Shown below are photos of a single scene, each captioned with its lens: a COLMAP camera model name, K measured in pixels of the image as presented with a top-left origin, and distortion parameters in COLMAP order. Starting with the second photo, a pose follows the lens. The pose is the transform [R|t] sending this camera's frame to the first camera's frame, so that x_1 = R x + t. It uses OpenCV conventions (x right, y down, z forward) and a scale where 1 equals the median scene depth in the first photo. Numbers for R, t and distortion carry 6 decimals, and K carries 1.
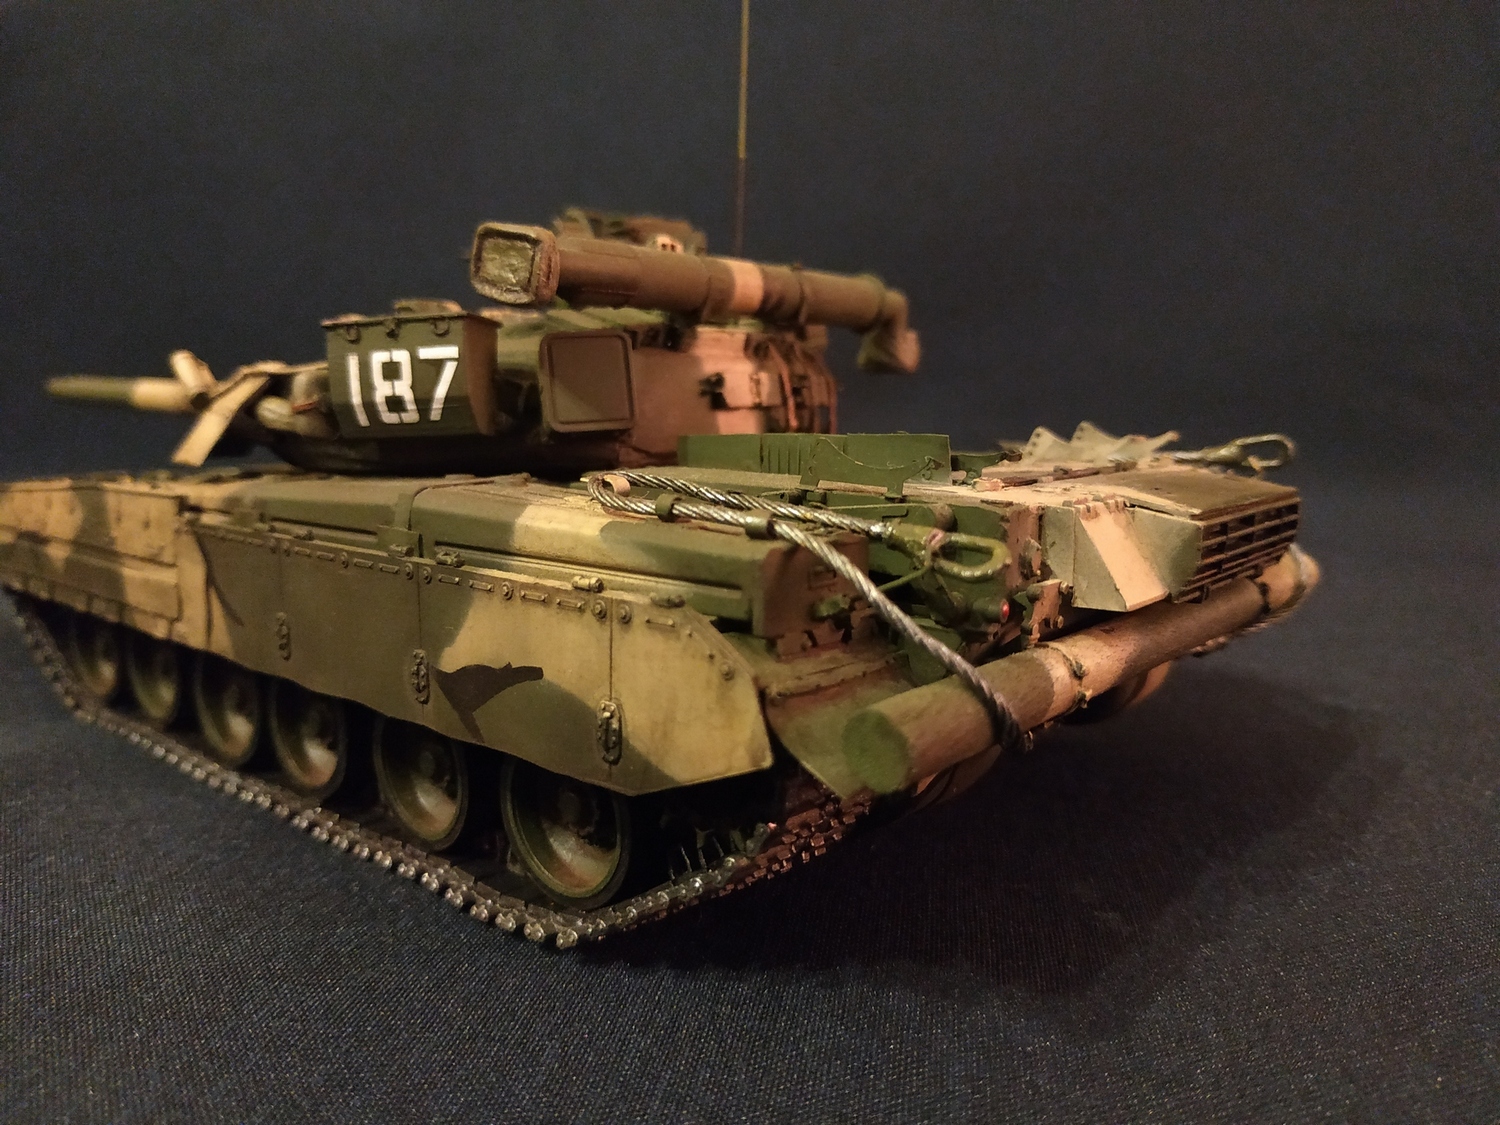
lens RADIAL K [[1103.4, 0, 750.0], [0, 1103.4, 562.5], [0, 0, 1]] dist [0.001876, -0.196189]
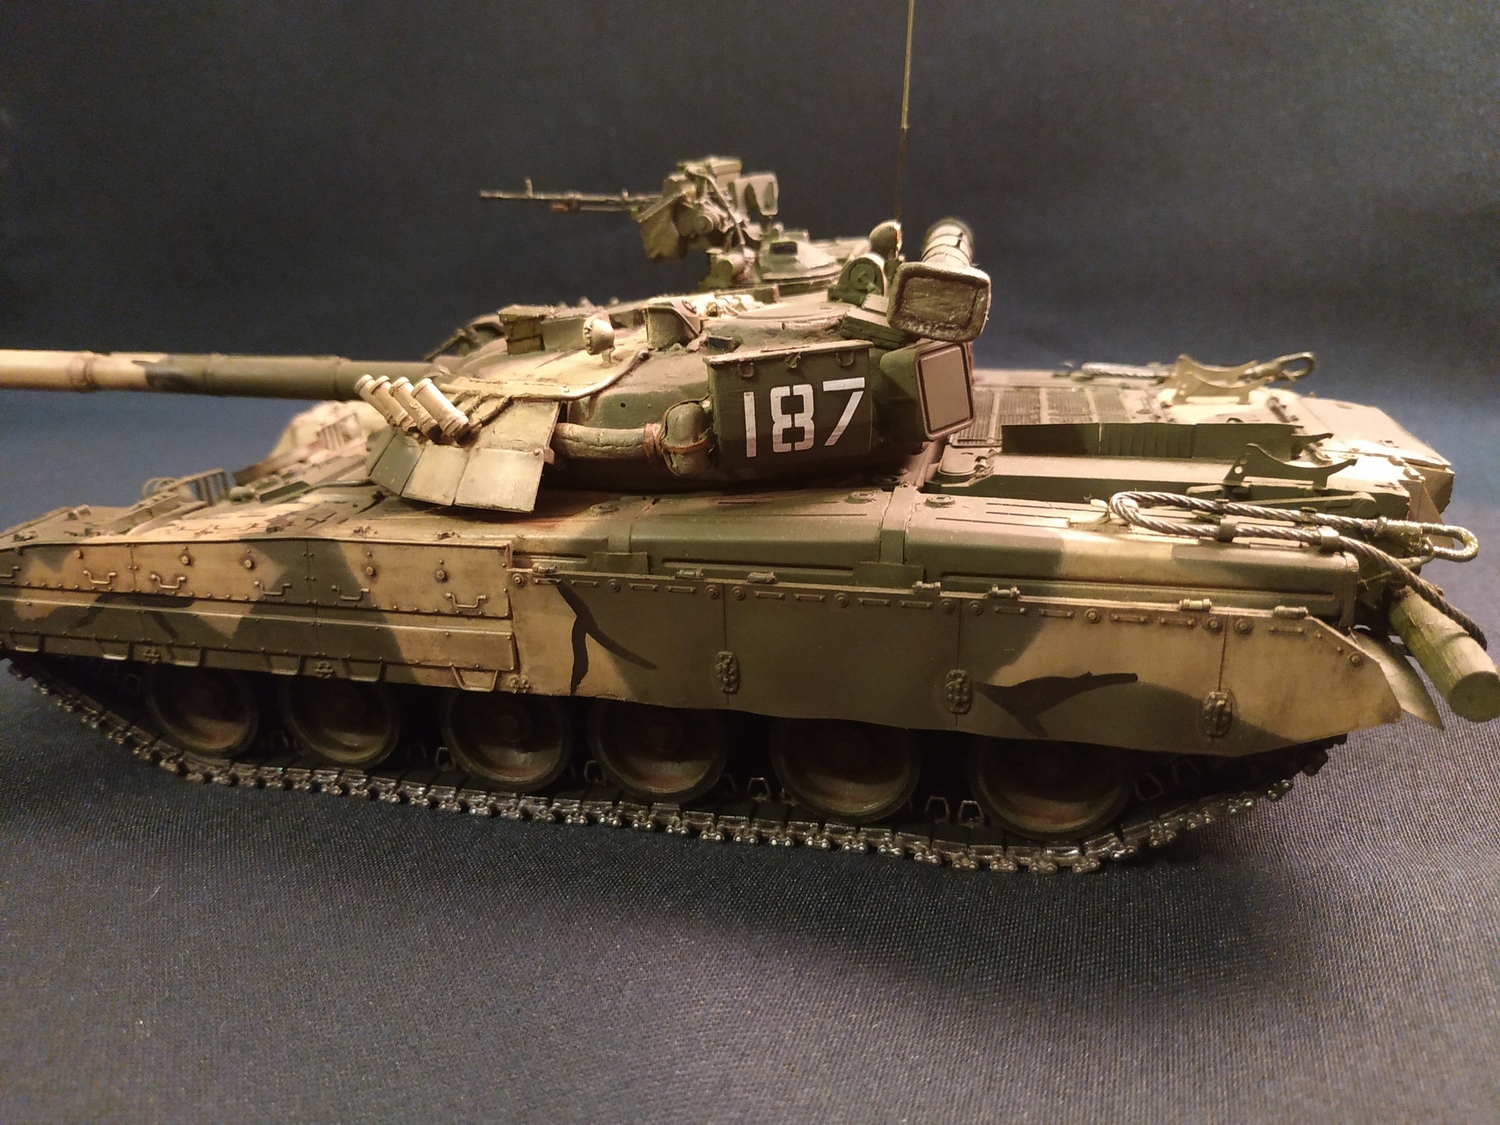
lens RADIAL K [[1032.6, 0, 750.0], [0, 1032.6, 562.5], [0, 0, 1]] dist [0.041801, -0.152374]
pose [[0.911549, -0.181732, 0.368852, -0.764364], [0.109733, 0.972013, 0.207723, -0.241503], [-0.396279, -0.148875, 0.905980, 0.115308]]
